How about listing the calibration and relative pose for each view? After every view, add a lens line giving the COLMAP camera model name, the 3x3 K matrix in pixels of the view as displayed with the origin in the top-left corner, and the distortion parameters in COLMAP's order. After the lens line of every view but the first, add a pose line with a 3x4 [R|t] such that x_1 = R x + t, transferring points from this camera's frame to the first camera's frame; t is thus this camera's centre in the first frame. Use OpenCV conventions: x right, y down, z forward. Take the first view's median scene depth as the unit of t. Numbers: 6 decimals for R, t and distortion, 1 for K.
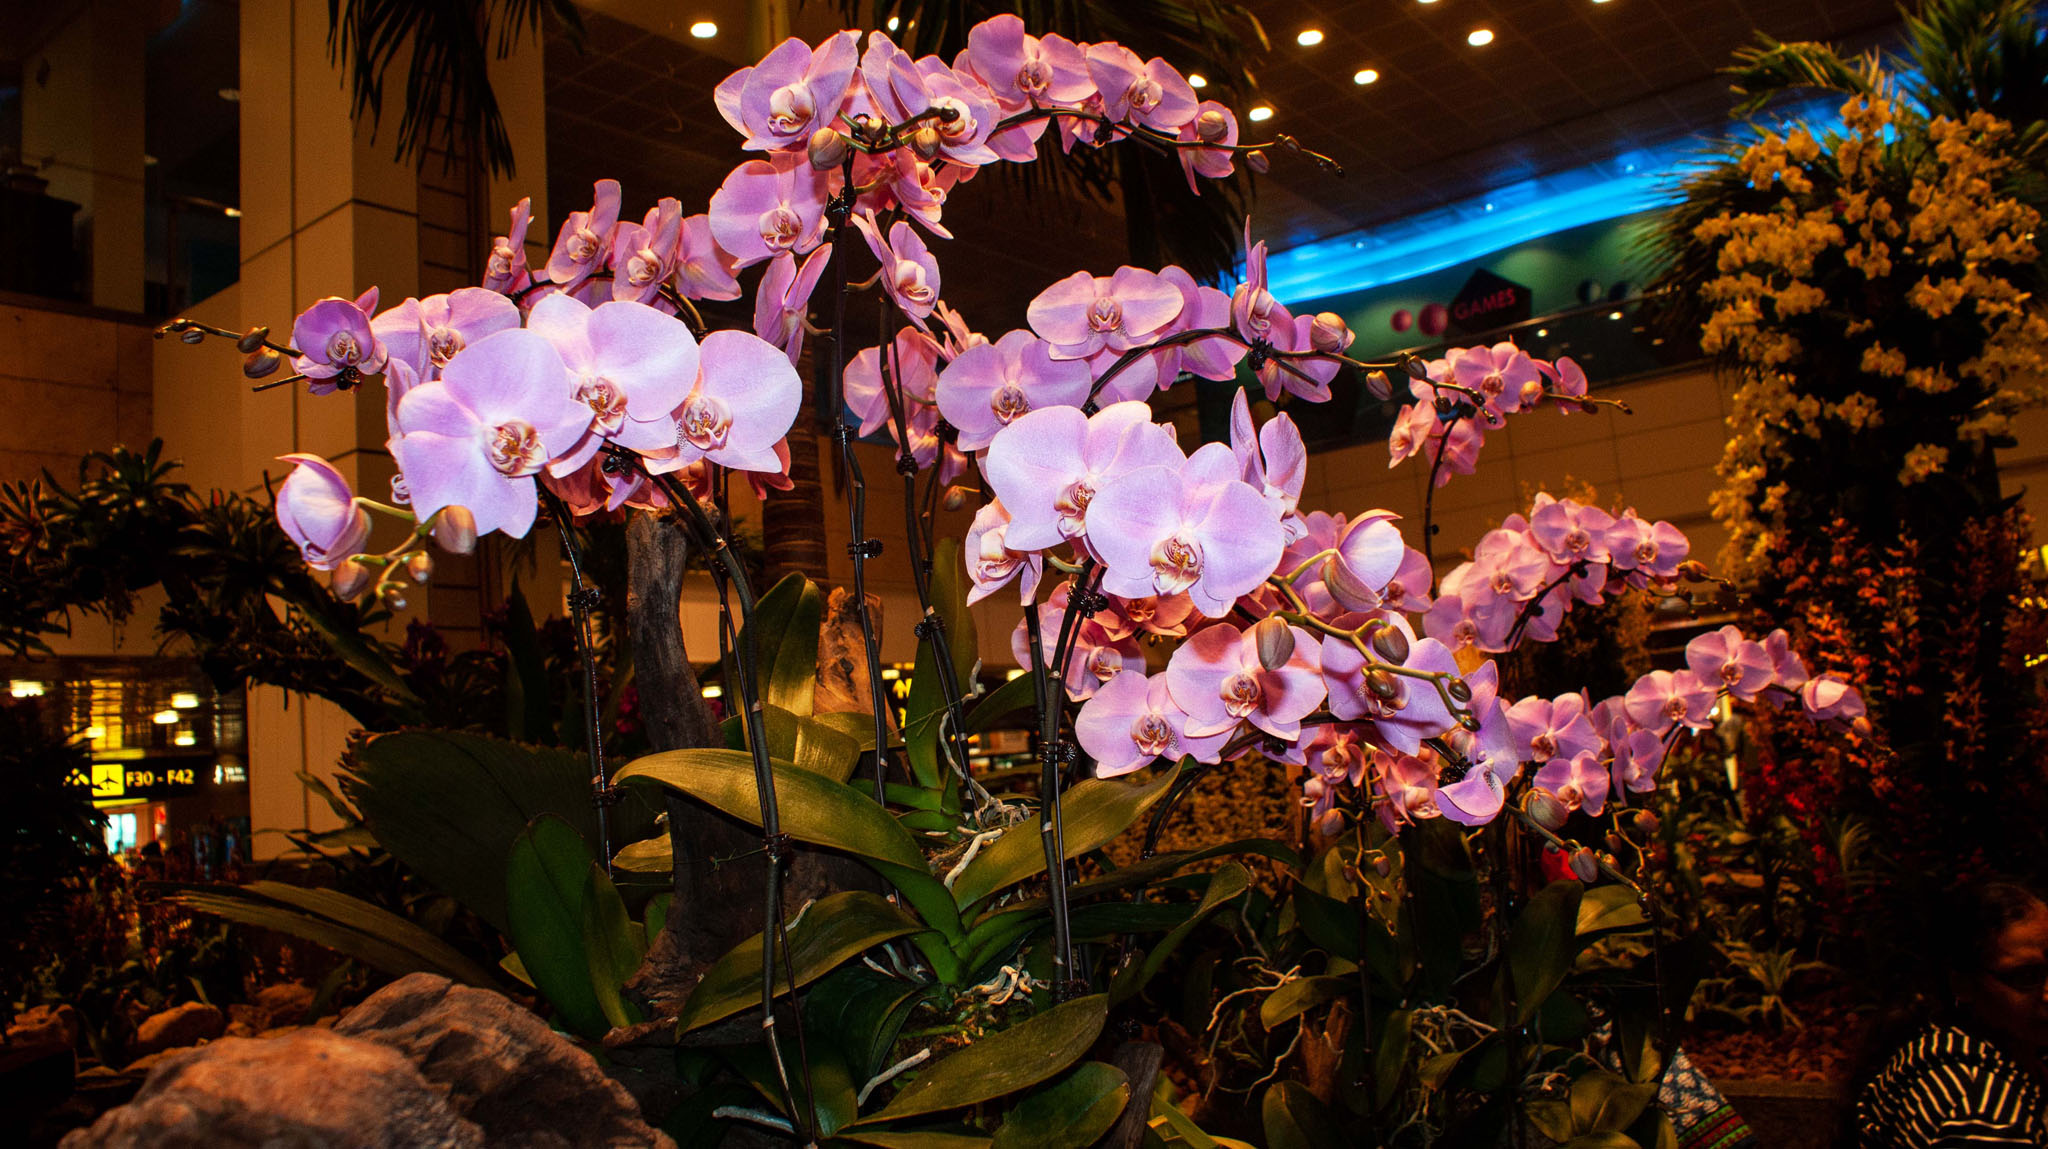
lens RADIAL K [[1669.4, 0, 1022.3], [0, 1669.4, 431.0], [0, 0, 1]] dist [-0.202394, 0.134161]
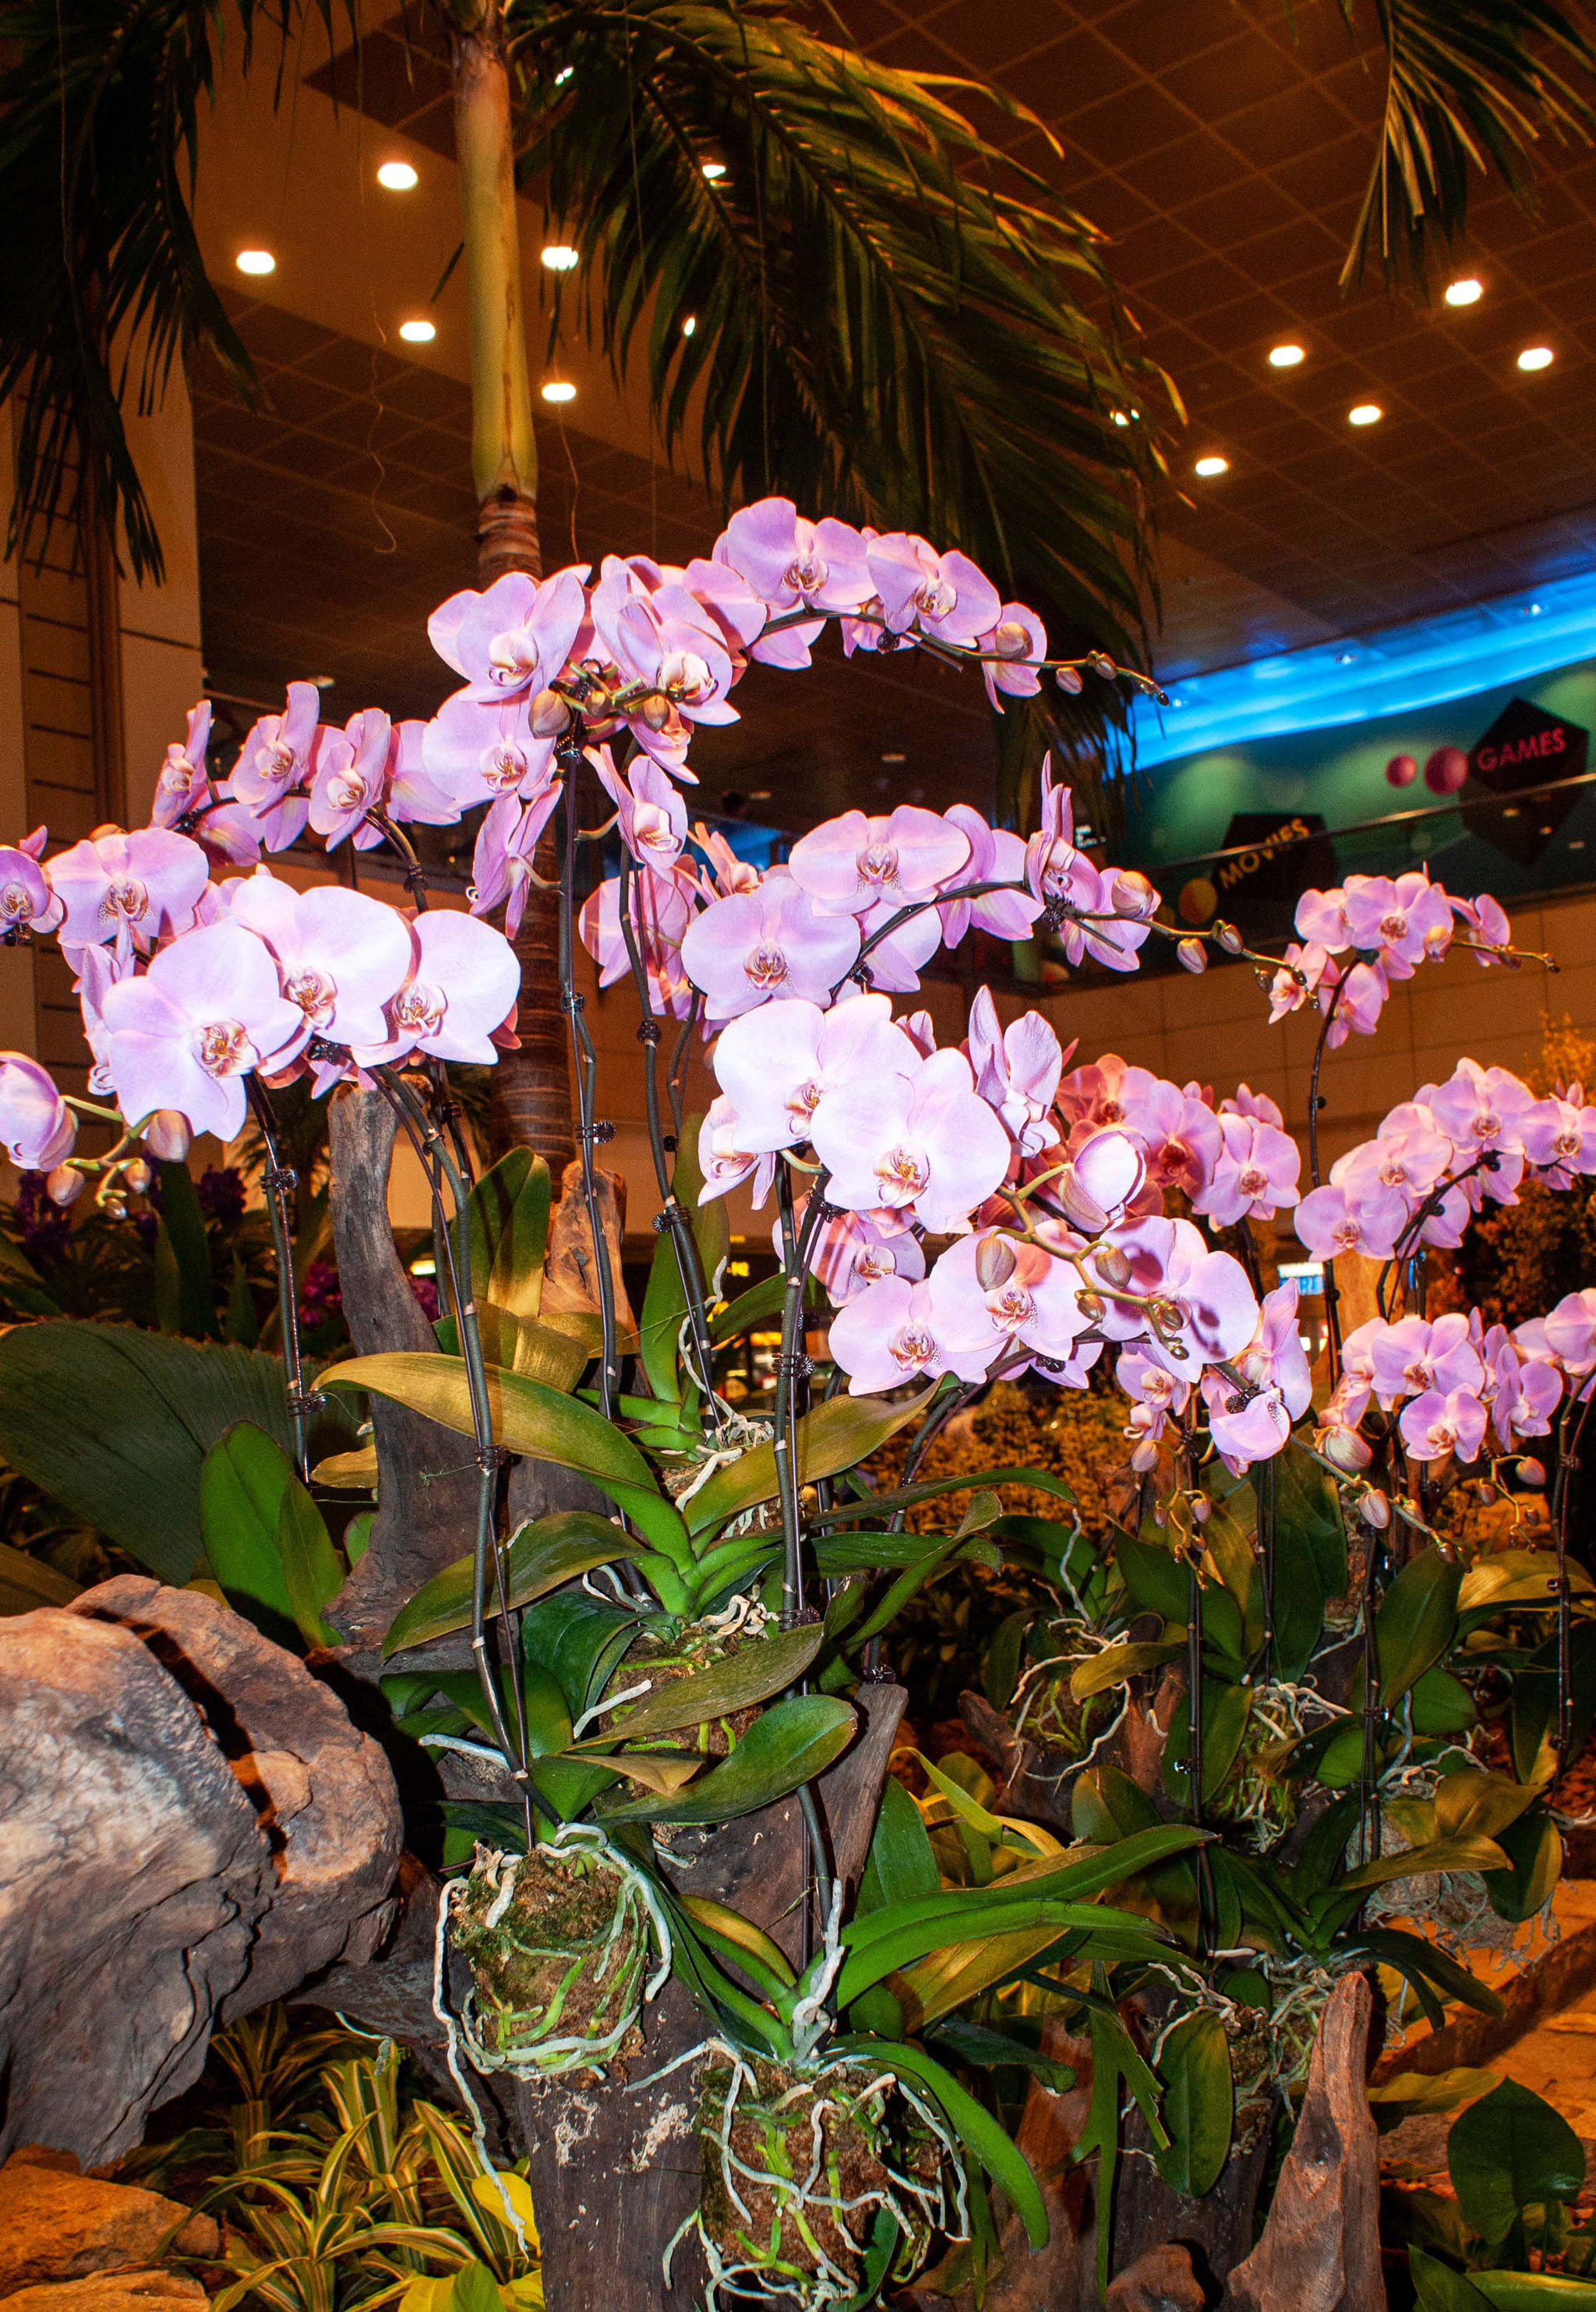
lens RADIAL K [[2737.5, 0, 798.0], [0, 2737.5, 1156.0], [0, 0, 1]] dist [-0.247223, 0.001680]
pose [[0.998533, 0.022735, -0.049133, 0.080732], [-0.016757, 0.992771, 0.118845, -0.086622], [0.051480, -0.117847, 0.991696, -0.417656]]
